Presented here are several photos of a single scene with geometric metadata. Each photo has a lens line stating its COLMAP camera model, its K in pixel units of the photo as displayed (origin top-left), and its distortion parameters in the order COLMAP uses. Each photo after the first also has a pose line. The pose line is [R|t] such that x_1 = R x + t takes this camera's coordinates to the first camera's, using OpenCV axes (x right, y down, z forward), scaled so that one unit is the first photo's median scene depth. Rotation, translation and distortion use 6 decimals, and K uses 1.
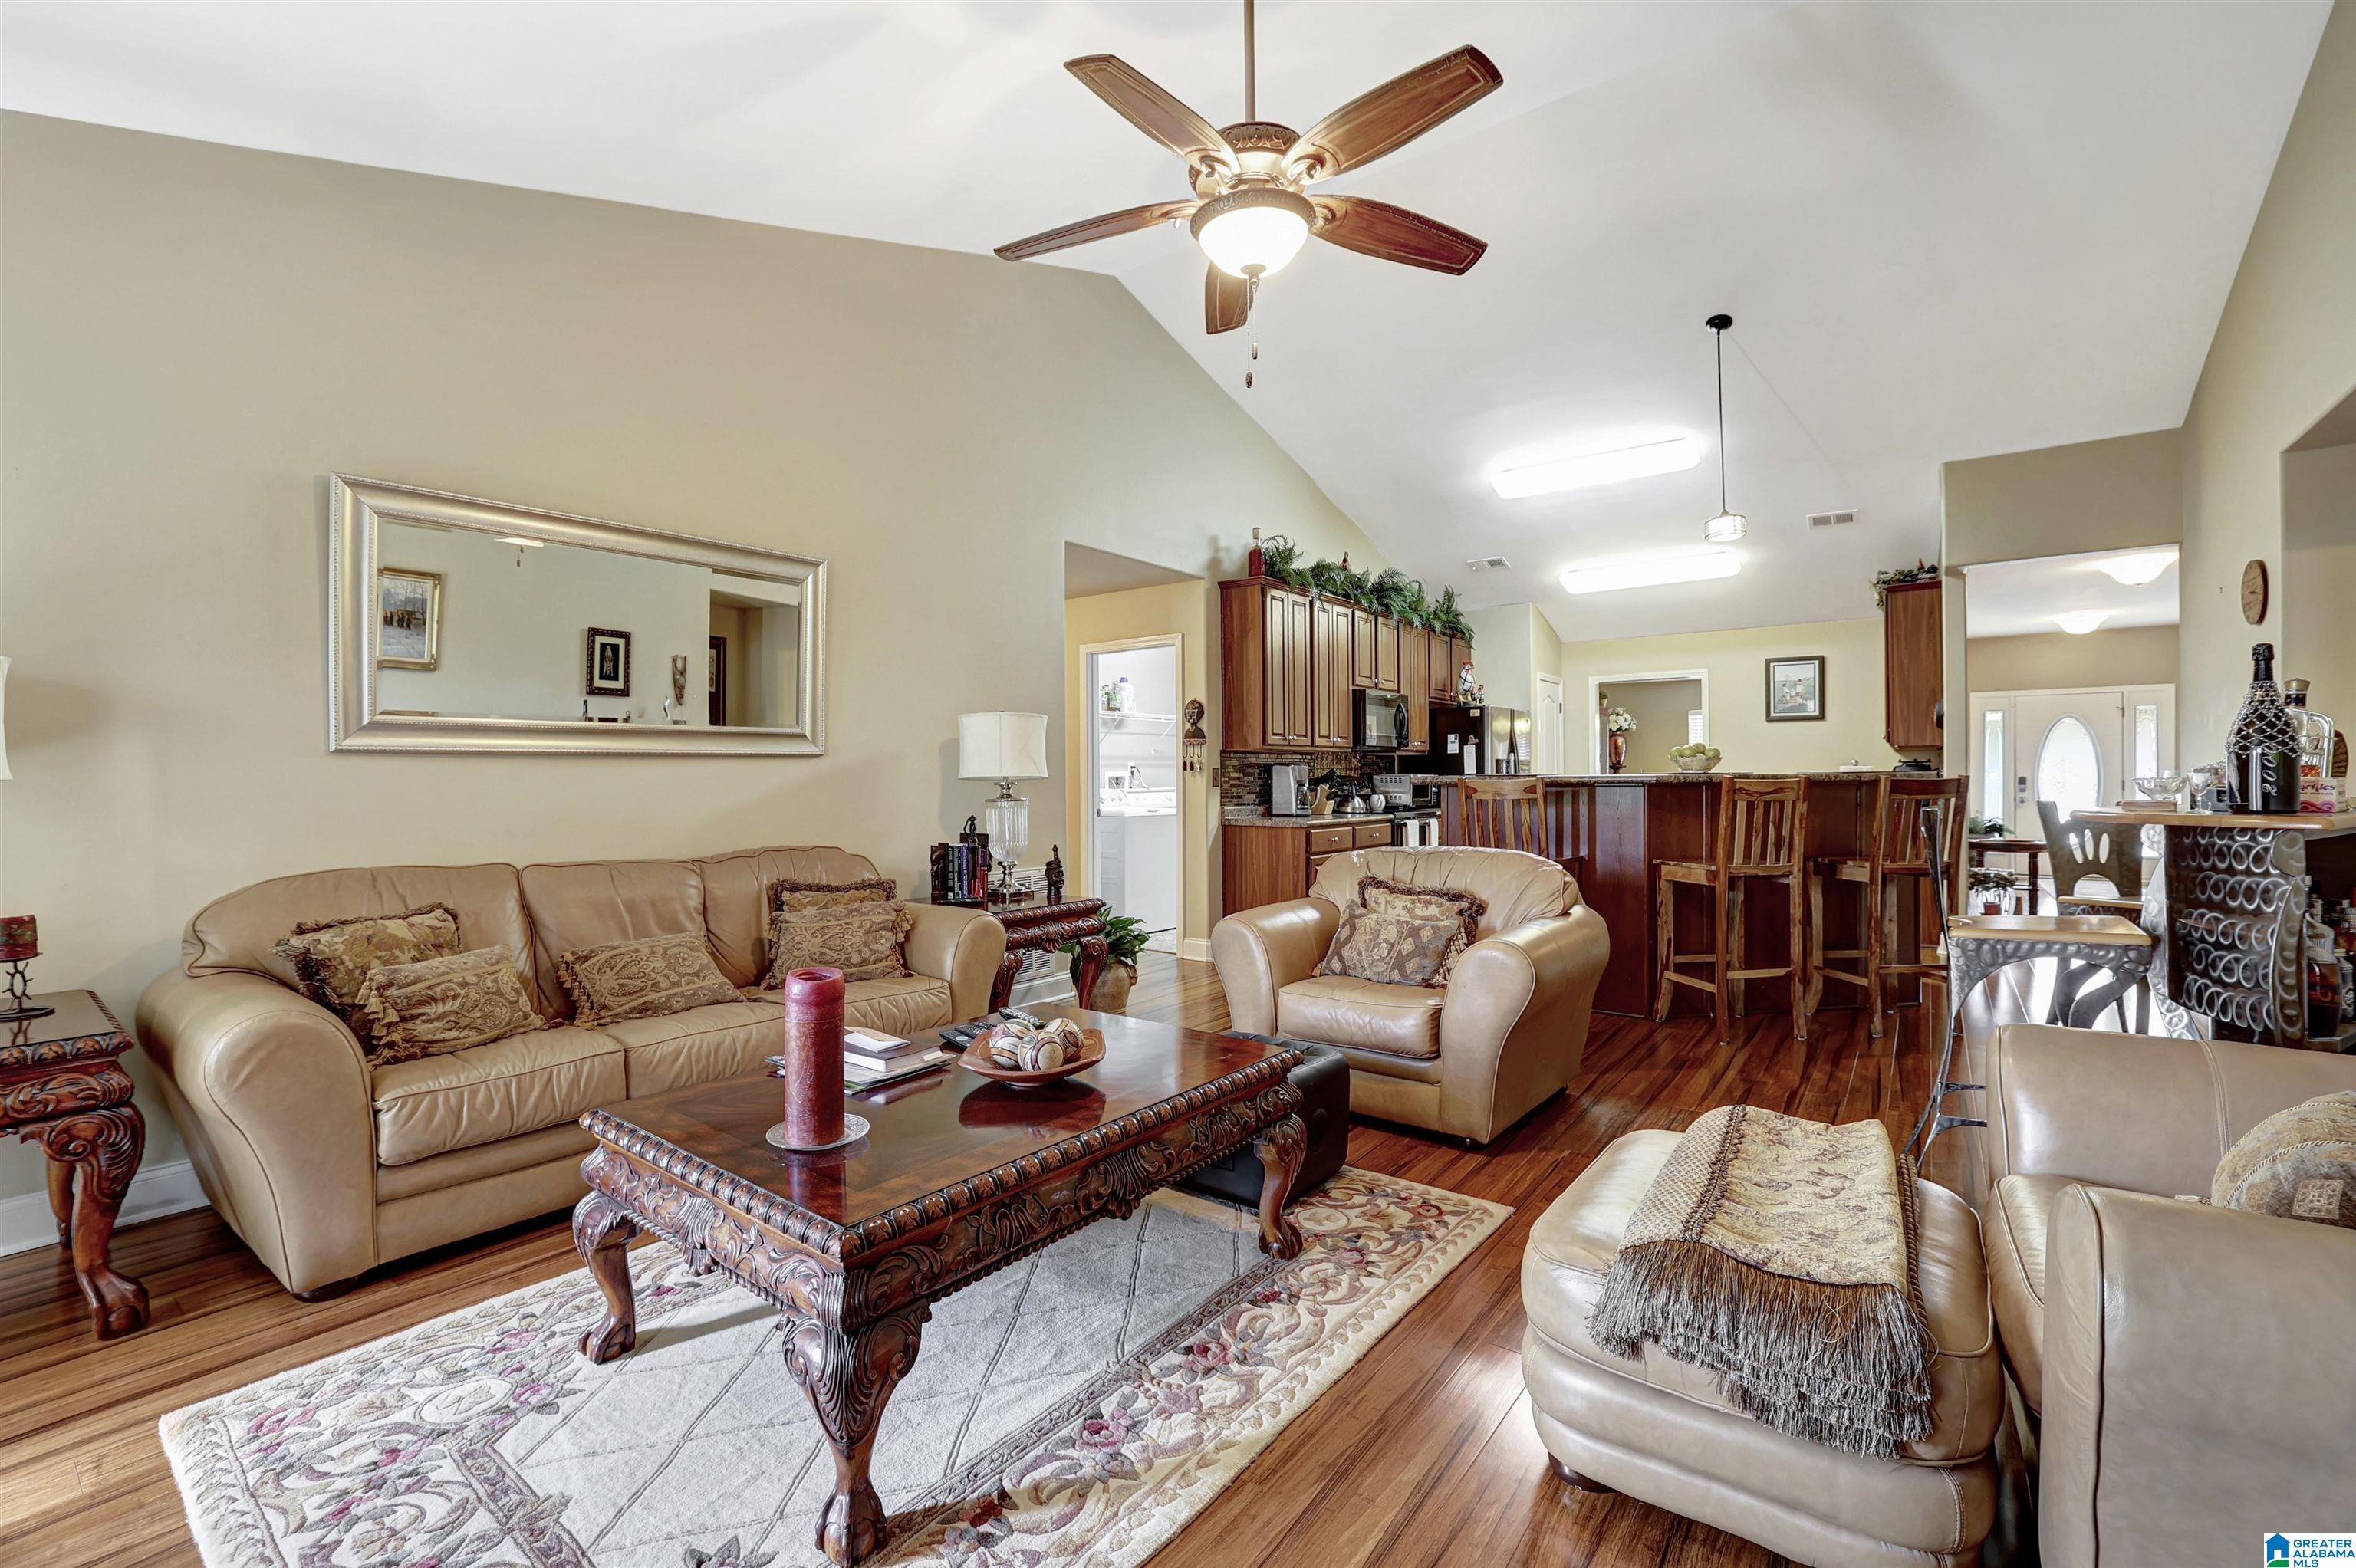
lens RADIAL K [[1034.6, 0, 1128.7], [0, 1034.6, 782.3], [0, 0, 1]] dist [-0.001953, 0.000007]
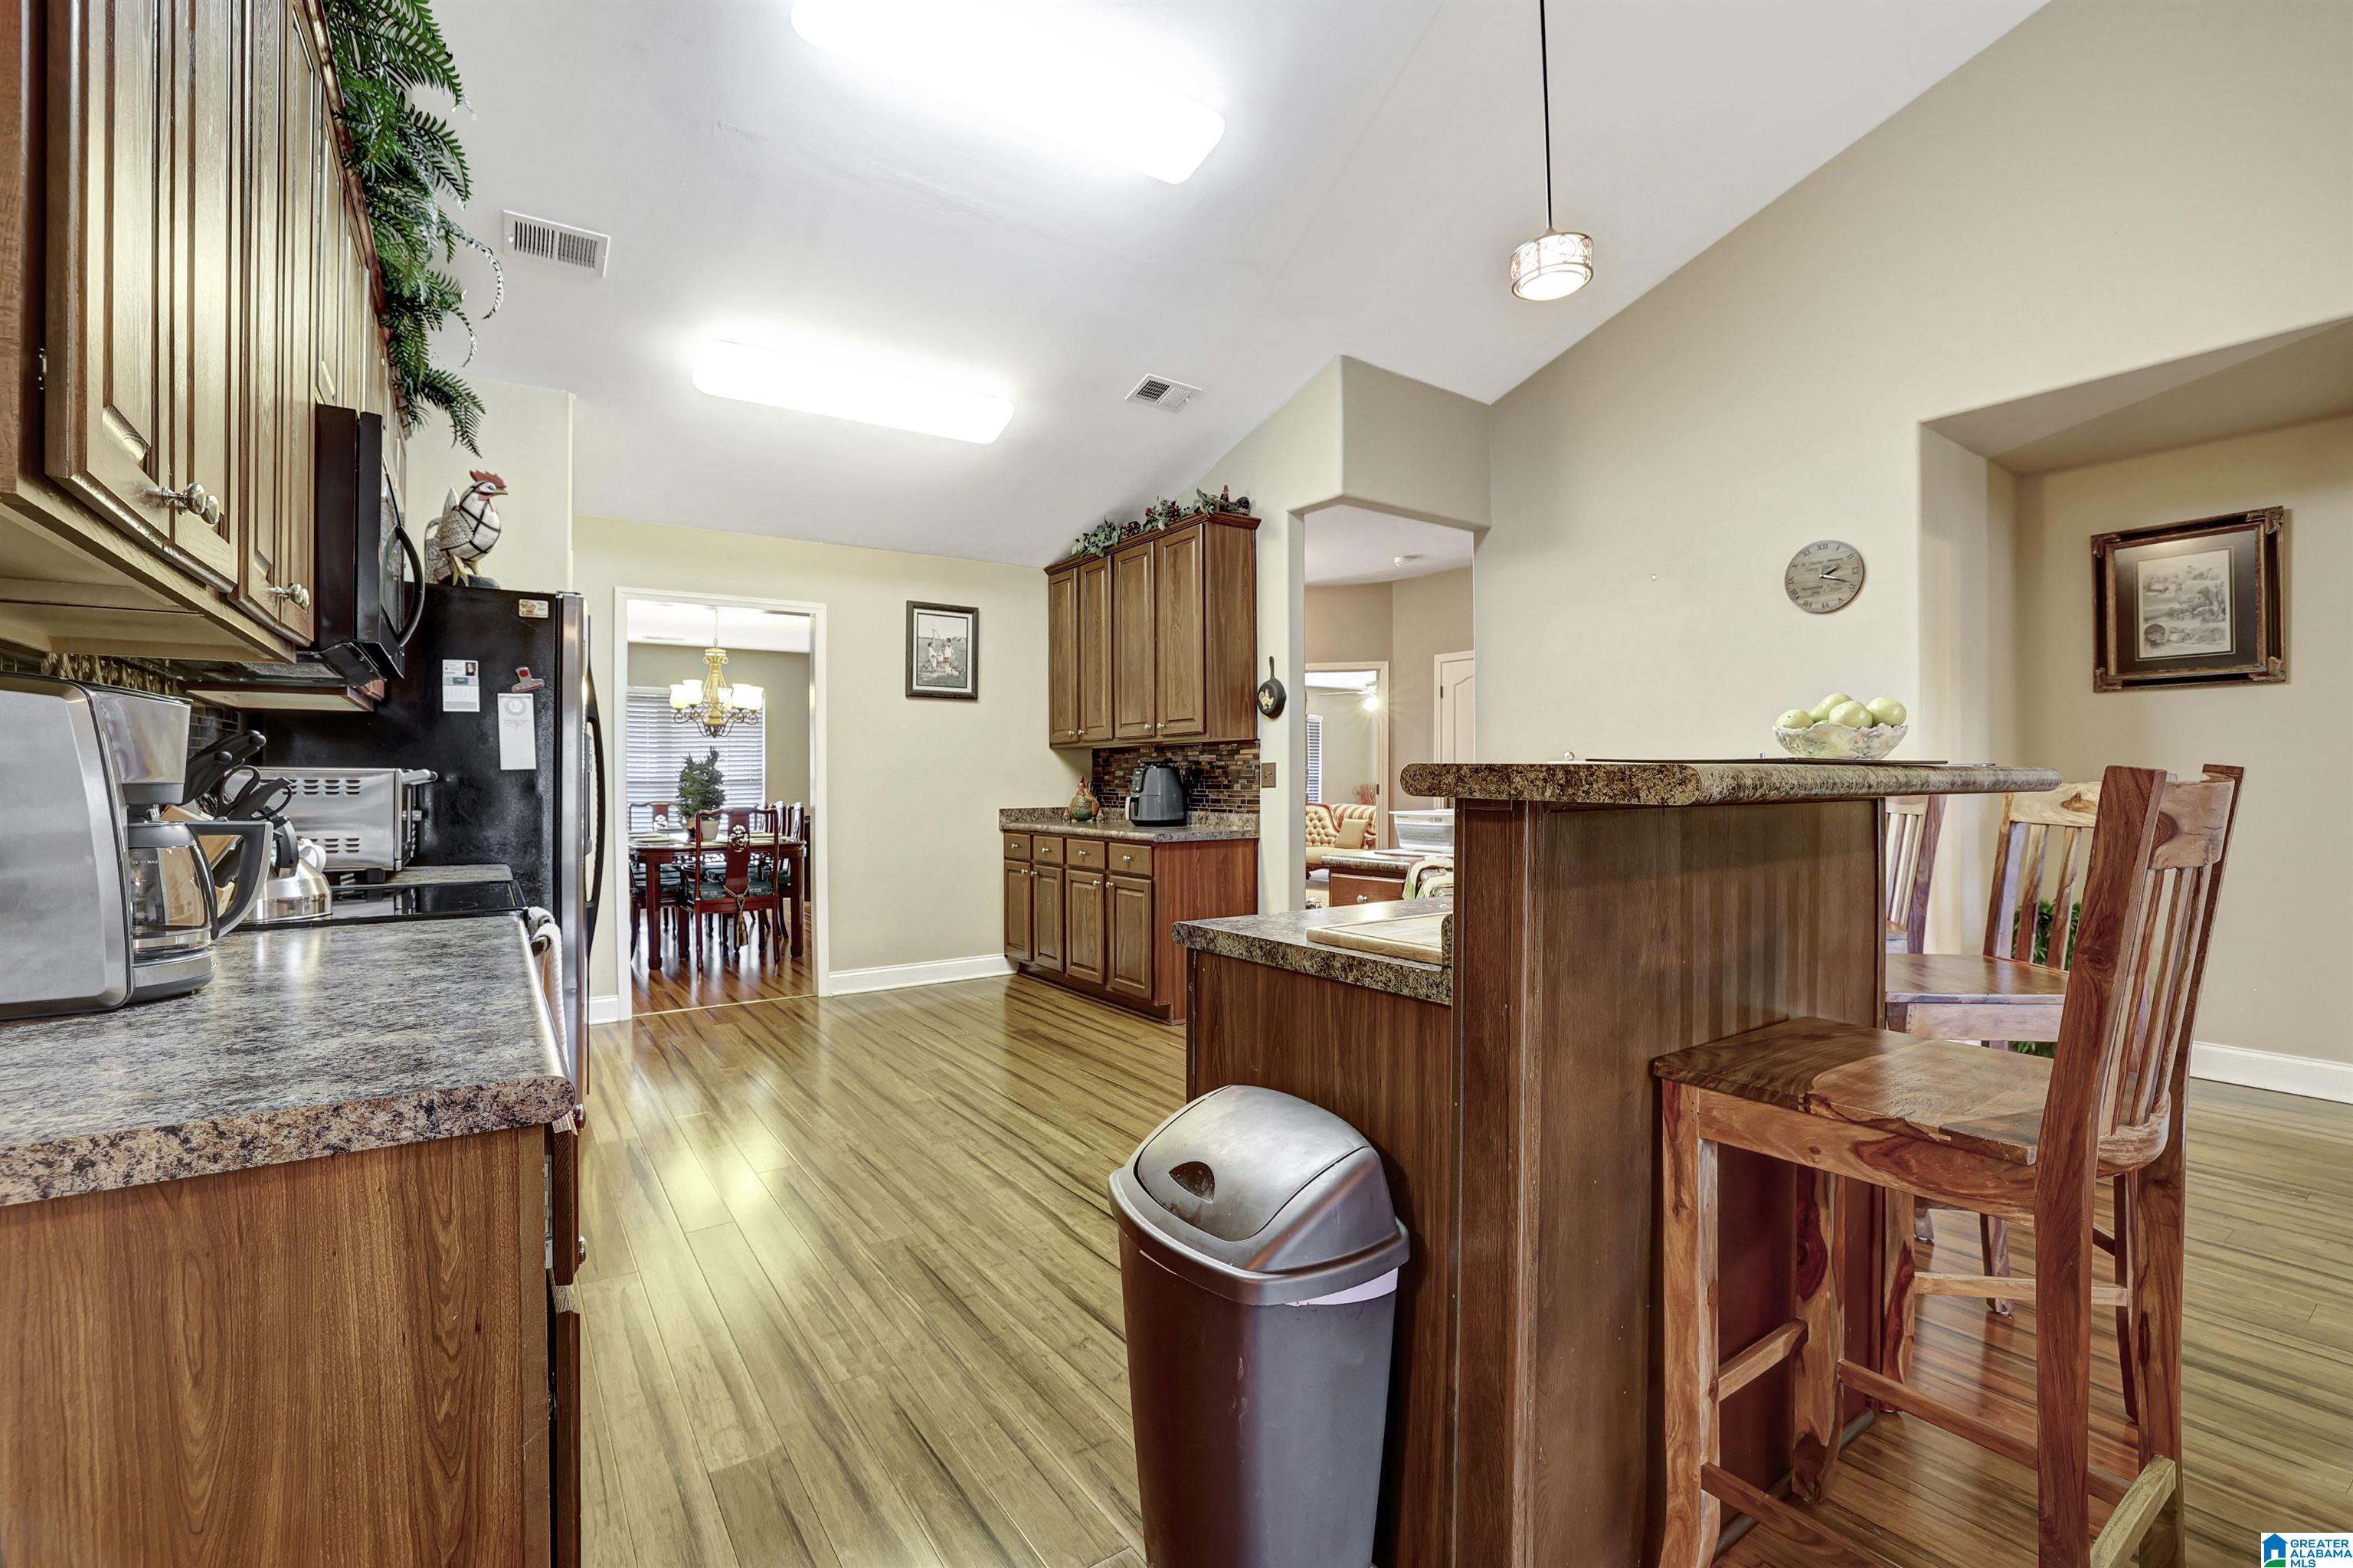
lens RADIAL K [[1010.2, 0, 1179.4], [0, 1010.2, 798.4], [0, 0, 1]] dist [-0.033793, 0.000013]
pose [[0.277849, -0.012311, 0.960546, 0.060802], [0.002323, 0.999924, 0.012143, -0.001846], [-0.960622, -0.001142, 0.277856, 0.820715]]
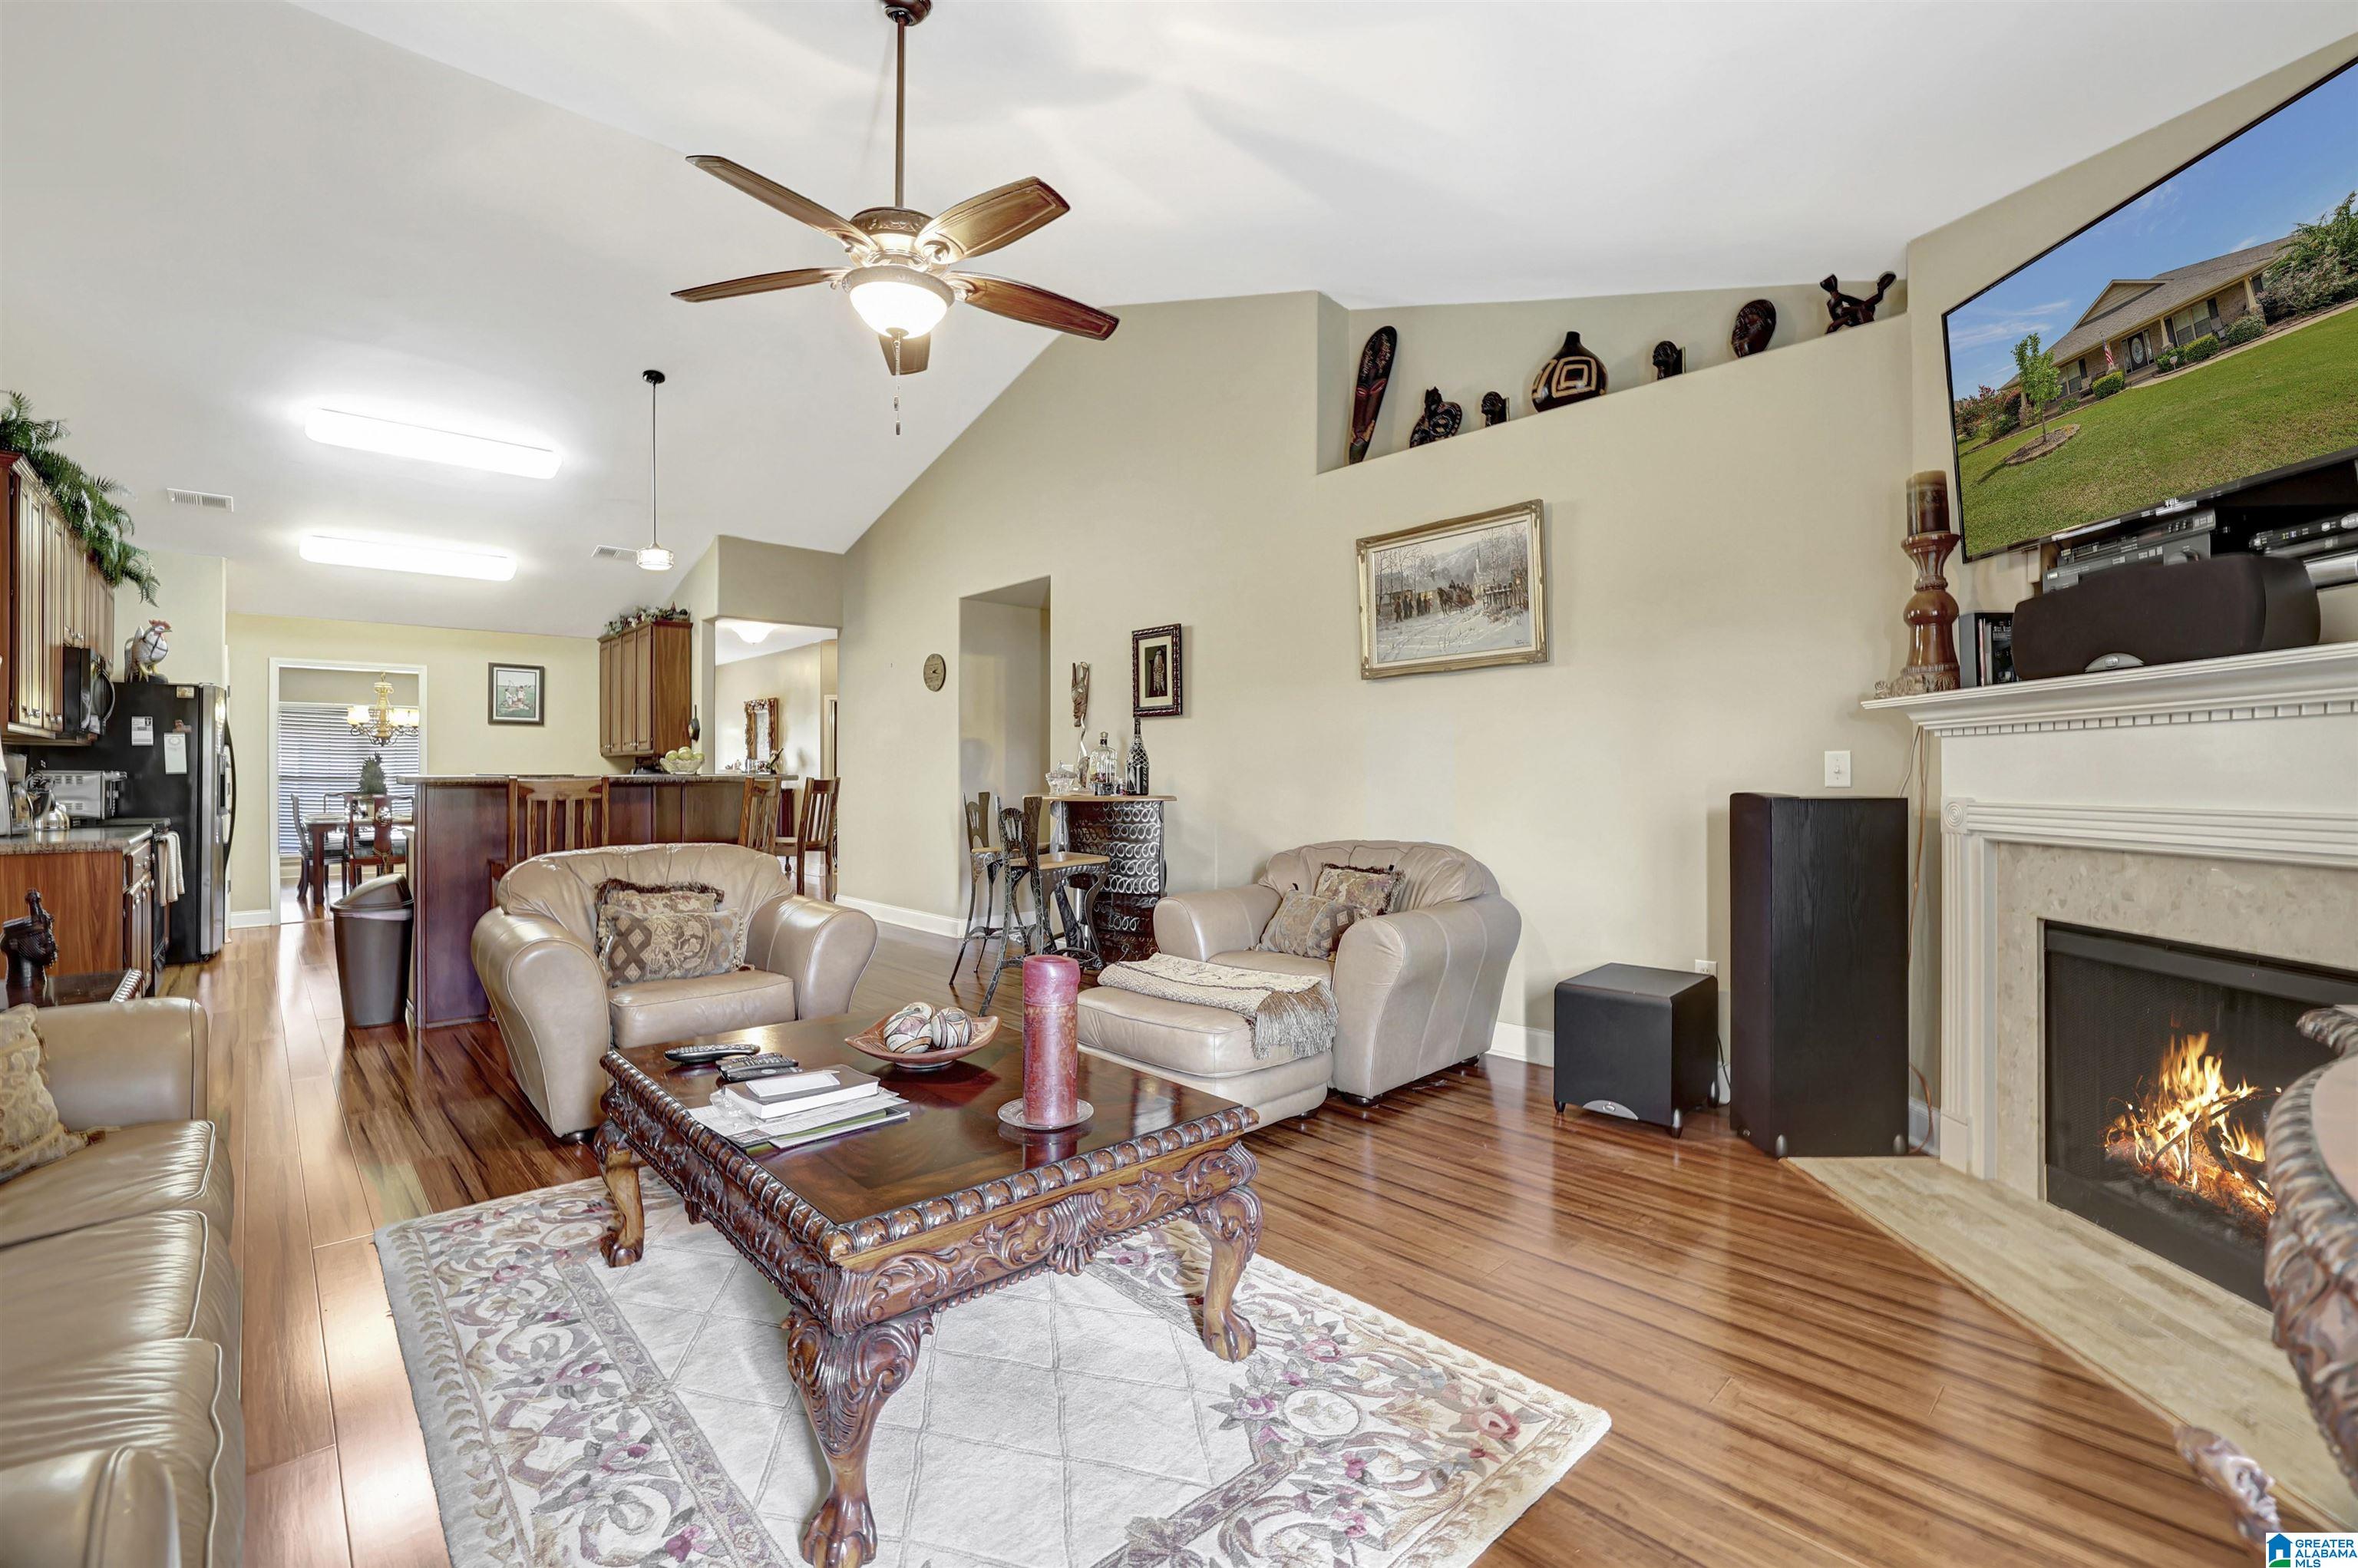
lens RADIAL K [[1047.4, 0, 1179.0], [0, 1047.4, 784.0], [0, 0, 1]] dist [0.000040, 0.000528]
pose [[0.170253, -0.001736, 0.985399, -0.363791], [0.002231, 0.999997, 0.001376, 0.001392], [-0.985398, 0.001964, 0.170256, 0.186432]]
